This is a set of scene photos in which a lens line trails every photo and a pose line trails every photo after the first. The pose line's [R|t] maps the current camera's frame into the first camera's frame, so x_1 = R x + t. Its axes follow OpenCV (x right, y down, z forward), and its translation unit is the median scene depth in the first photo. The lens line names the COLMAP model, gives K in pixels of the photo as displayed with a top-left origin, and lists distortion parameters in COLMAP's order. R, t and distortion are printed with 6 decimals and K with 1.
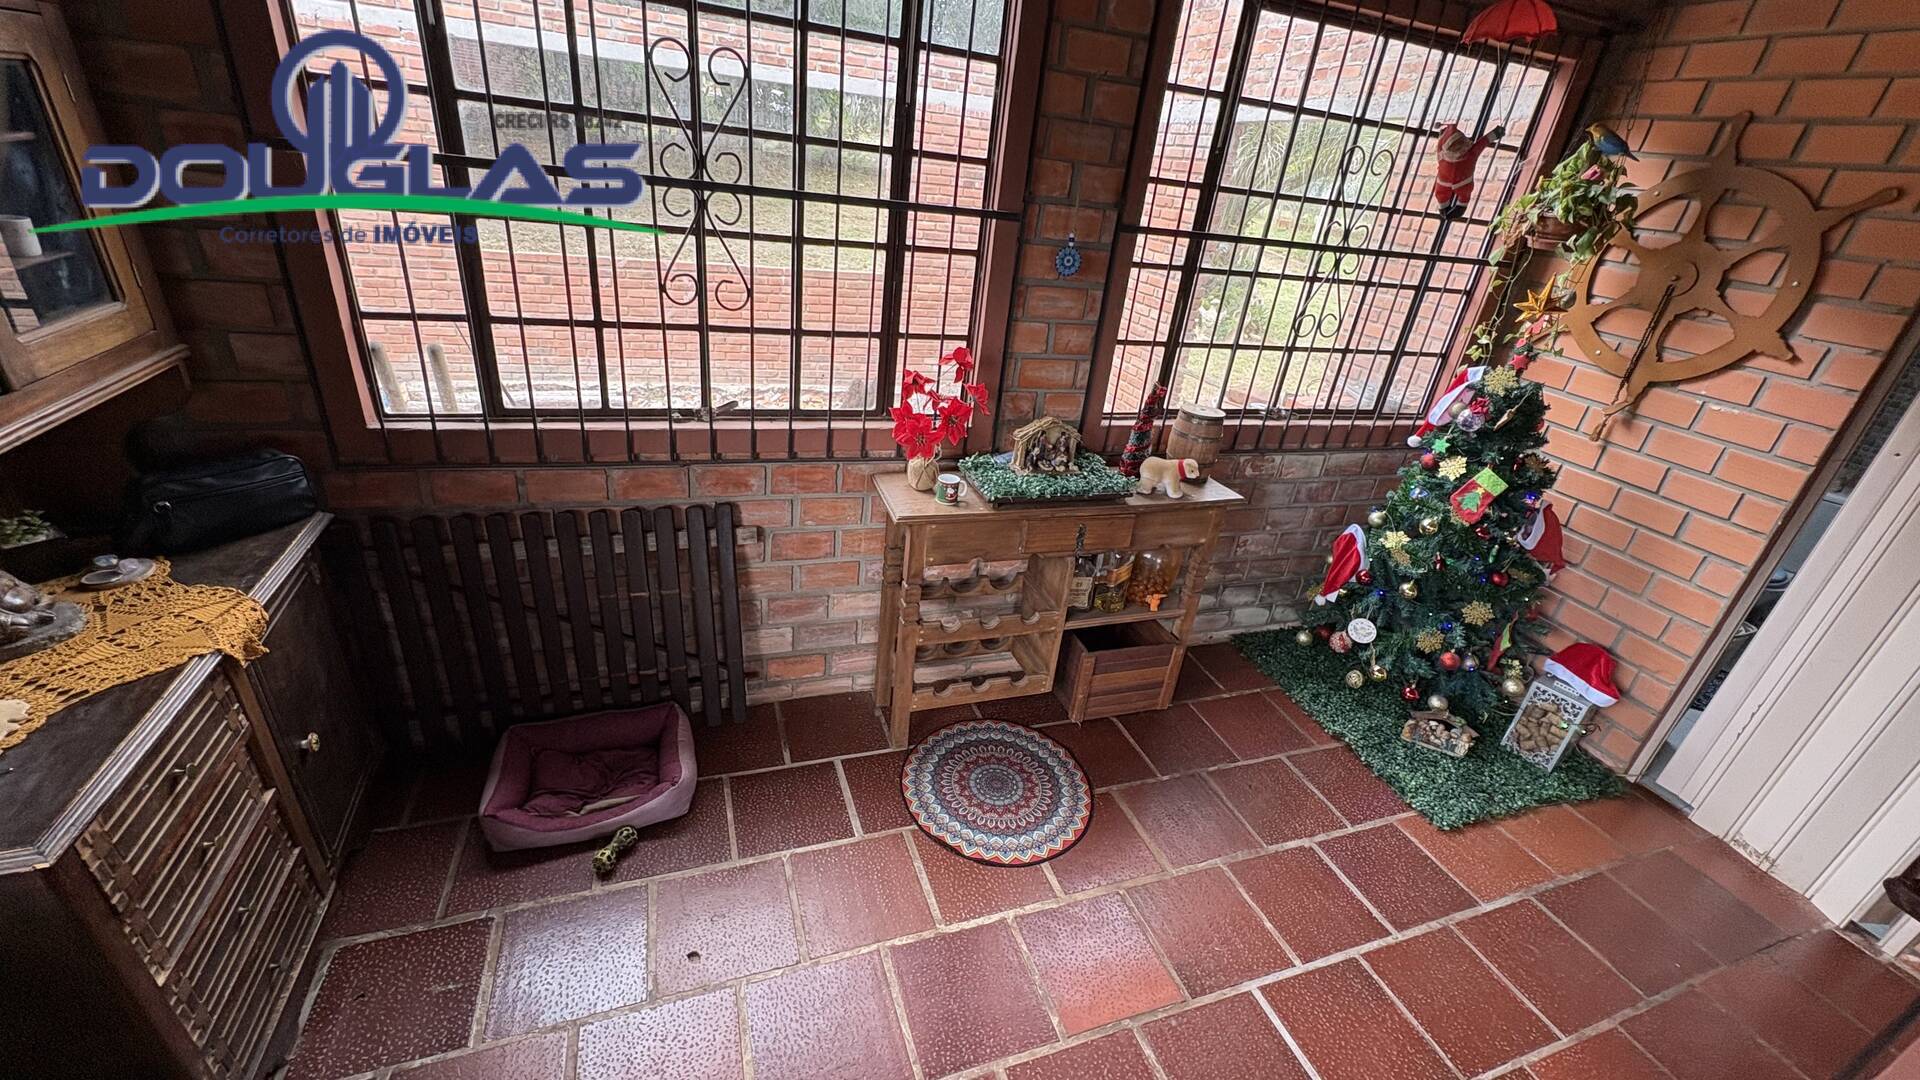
lens RADIAL K [[764.4, 0, 968.0], [0, 764.4, 536.9], [0, 0, 1]] dist [0.002385, -0.000556]
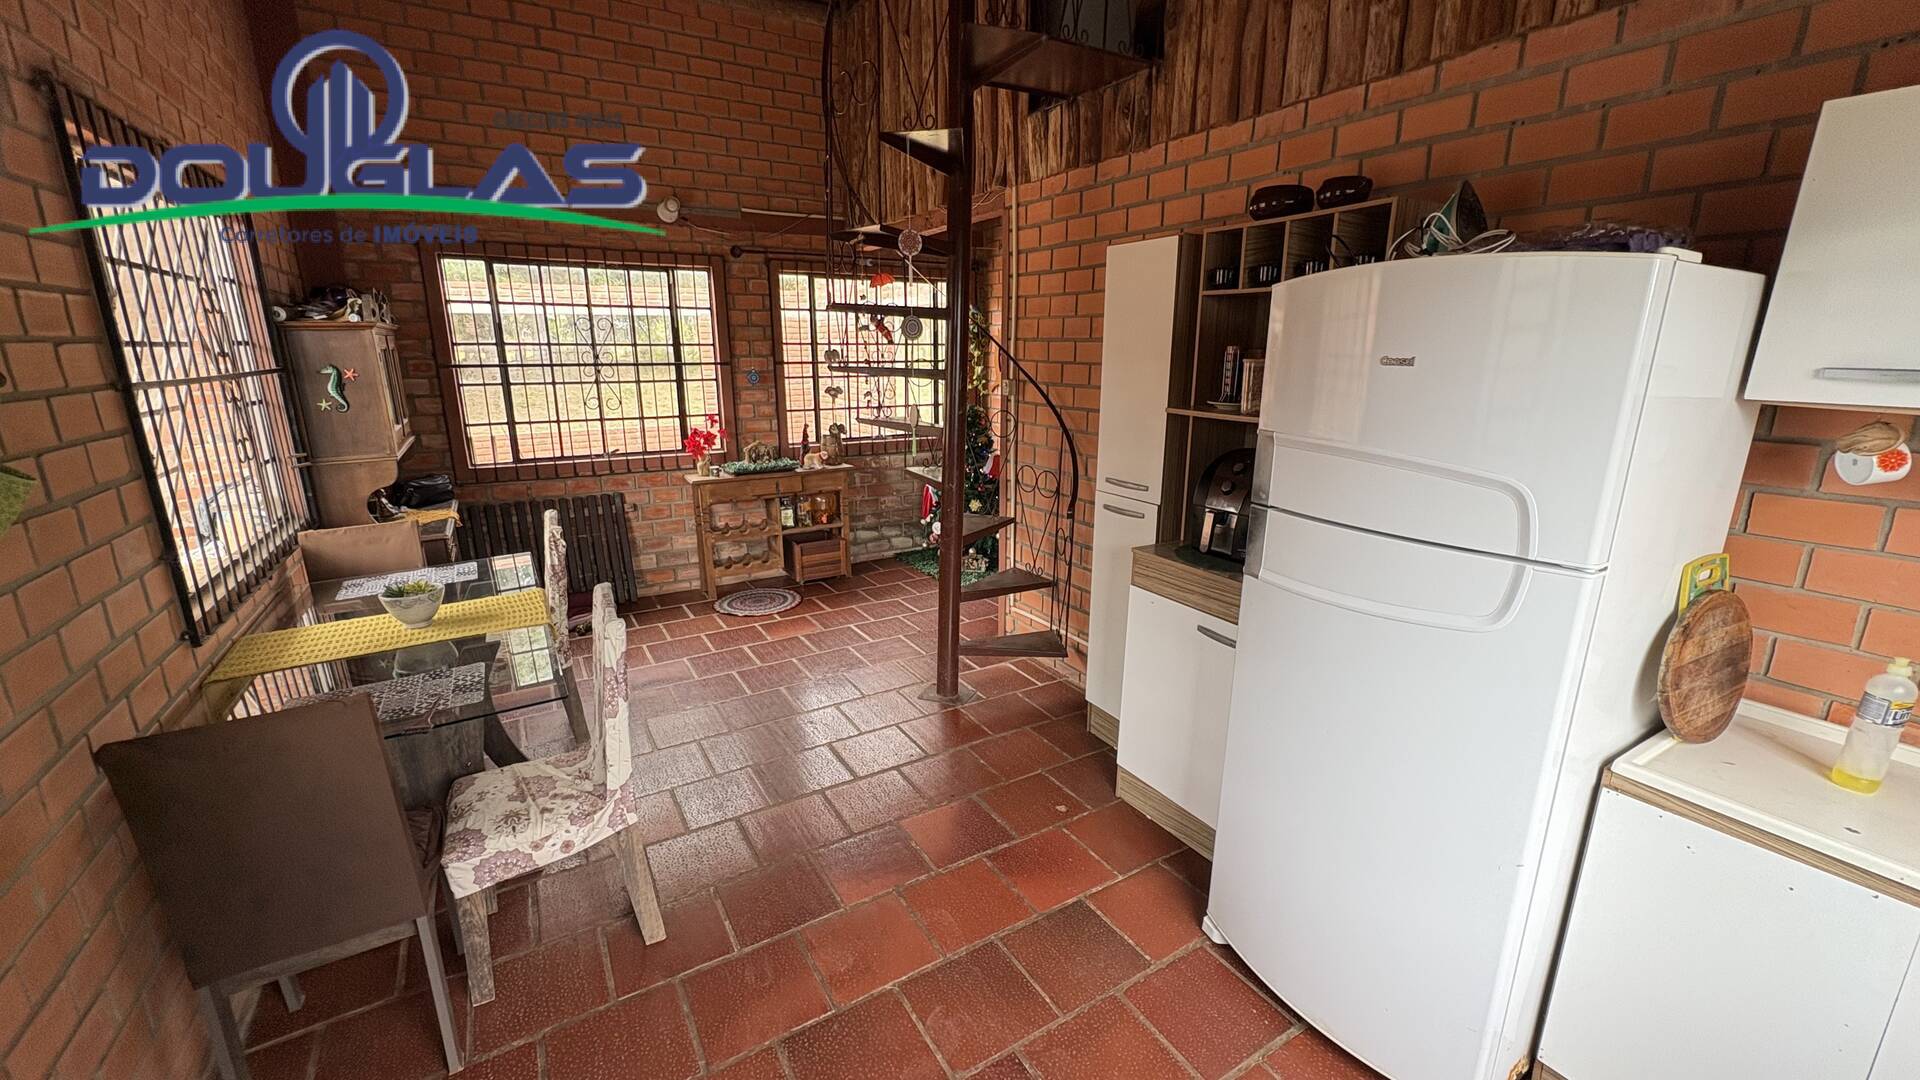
lens RADIAL K [[764.4, 0, 966.4], [0, 764.4, 540.5], [0, 0, 1]] dist [0.002385, -0.000556]
pose [[0.975863, -0.155169, 0.153670, 0.331196], [0.182984, 0.965062, -0.187543, 0.714194], [-0.119200, 0.211135, 0.970161, -1.327939]]
